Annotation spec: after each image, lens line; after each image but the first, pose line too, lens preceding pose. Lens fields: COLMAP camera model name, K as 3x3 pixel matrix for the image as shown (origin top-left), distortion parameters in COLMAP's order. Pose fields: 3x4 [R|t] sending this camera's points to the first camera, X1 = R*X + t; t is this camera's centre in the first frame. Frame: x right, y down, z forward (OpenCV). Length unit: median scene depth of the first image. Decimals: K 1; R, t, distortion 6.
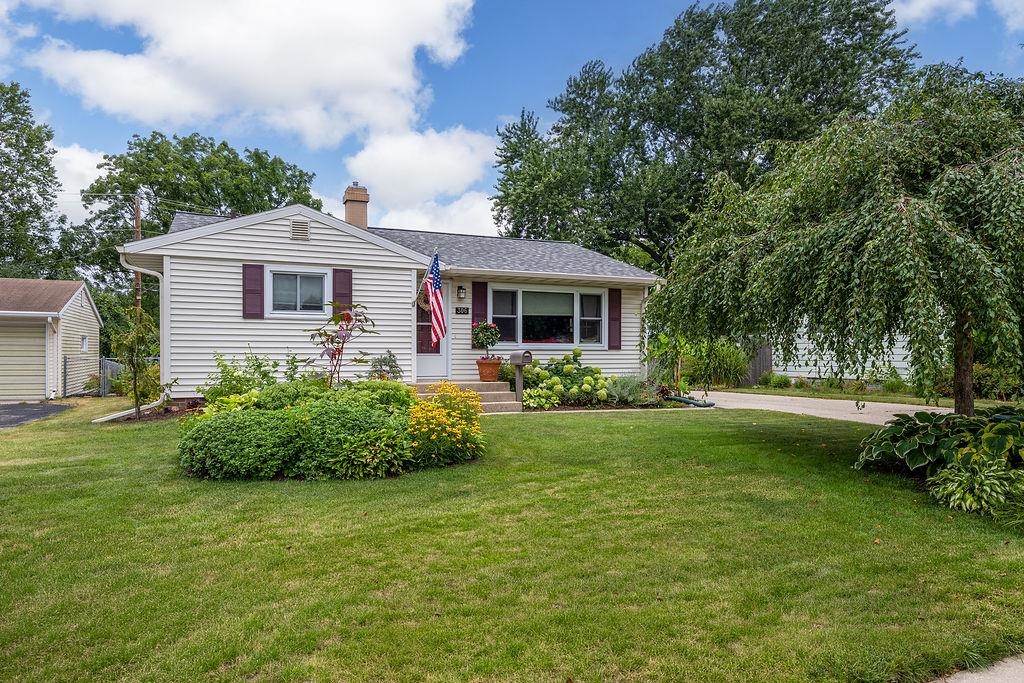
lens RADIAL K [[636.3, 0, 496.7], [0, 636.3, 358.8], [0, 0, 1]] dist [0.020866, -0.001028]
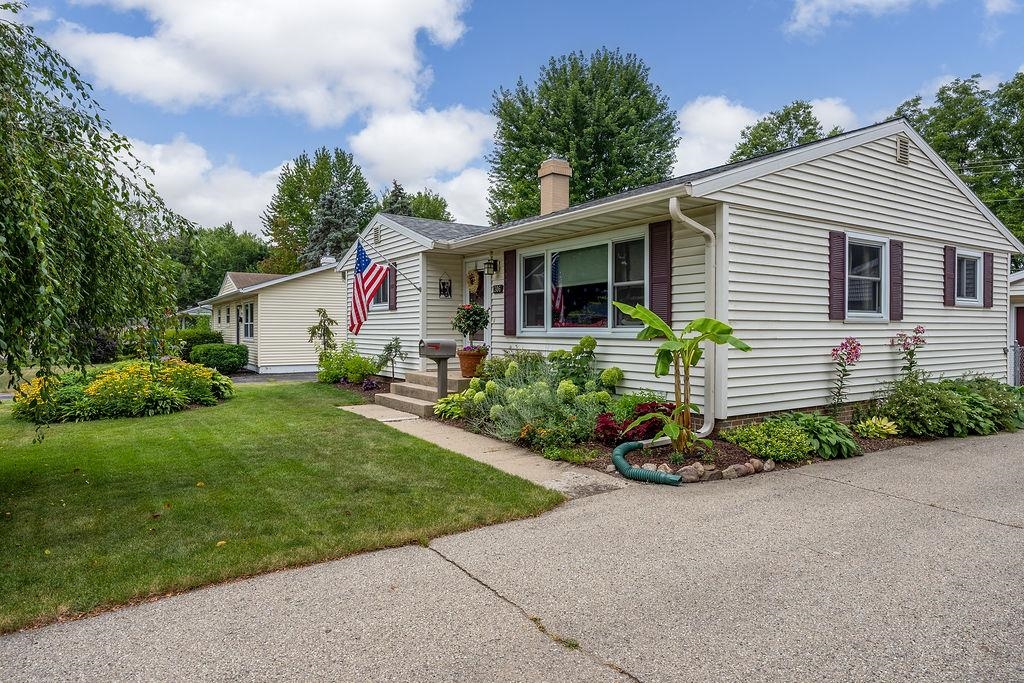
lens RADIAL K [[636.3, 0, 529.7], [0, 636.3, 329.5], [0, 0, 1]] dist [0.020866, -0.001028]
pose [[0.178803, -0.003925, -0.983877, 0.782034], [-0.014974, 0.999865, -0.006710, -0.019174], [0.983771, 0.015933, 0.178720, 0.916872]]
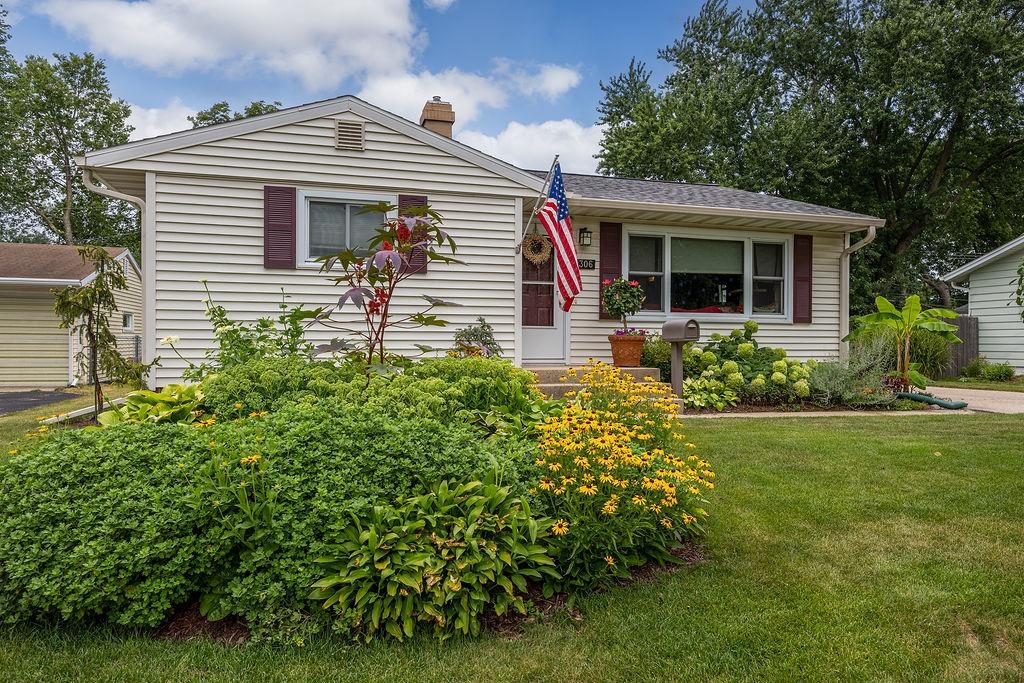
lens RADIAL K [[636.3, 0, 511.0], [0, 636.3, 342.1], [0, 0, 1]] dist [0.020866, -0.001028]
pose [[0.993314, 0.002156, -0.115420, -0.056512], [-0.003320, 0.999946, -0.009893, 0.016049], [0.115393, 0.010210, 0.993267, 0.314606]]
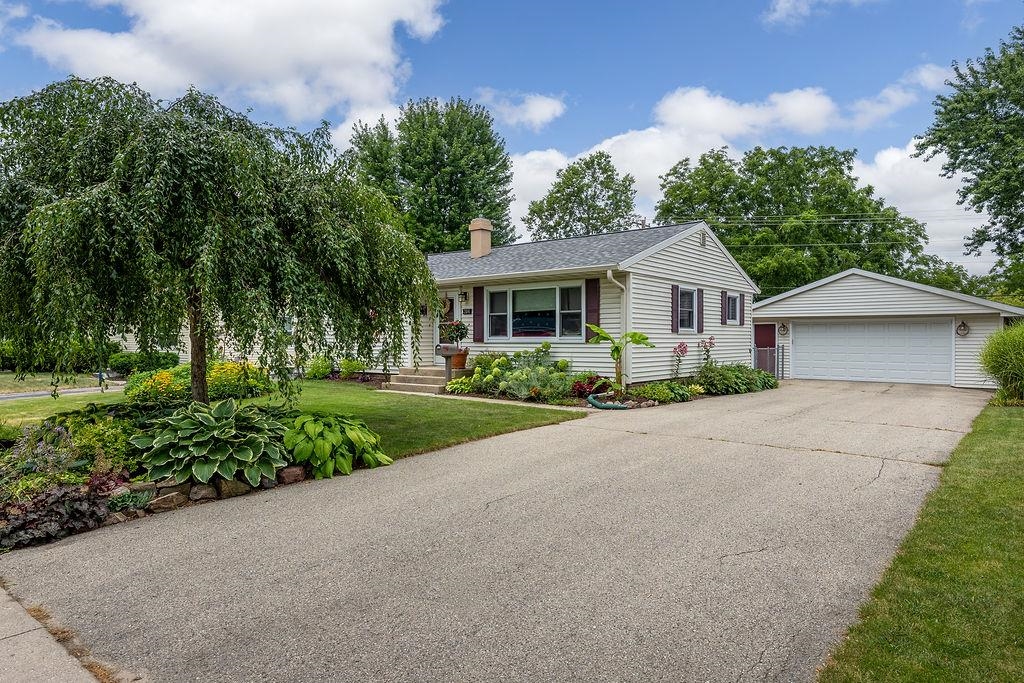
lens RADIAL K [[635.6, 0, 512.8], [0, 635.6, 342.9], [0, 0, 1]] dist [0.036874, -0.000573]
pose [[0.455075, 0.000146, -0.890453, 1.124245], [-0.010998, 0.999925, -0.005456, -0.008705], [0.890385, 0.012276, 0.455042, 0.526112]]
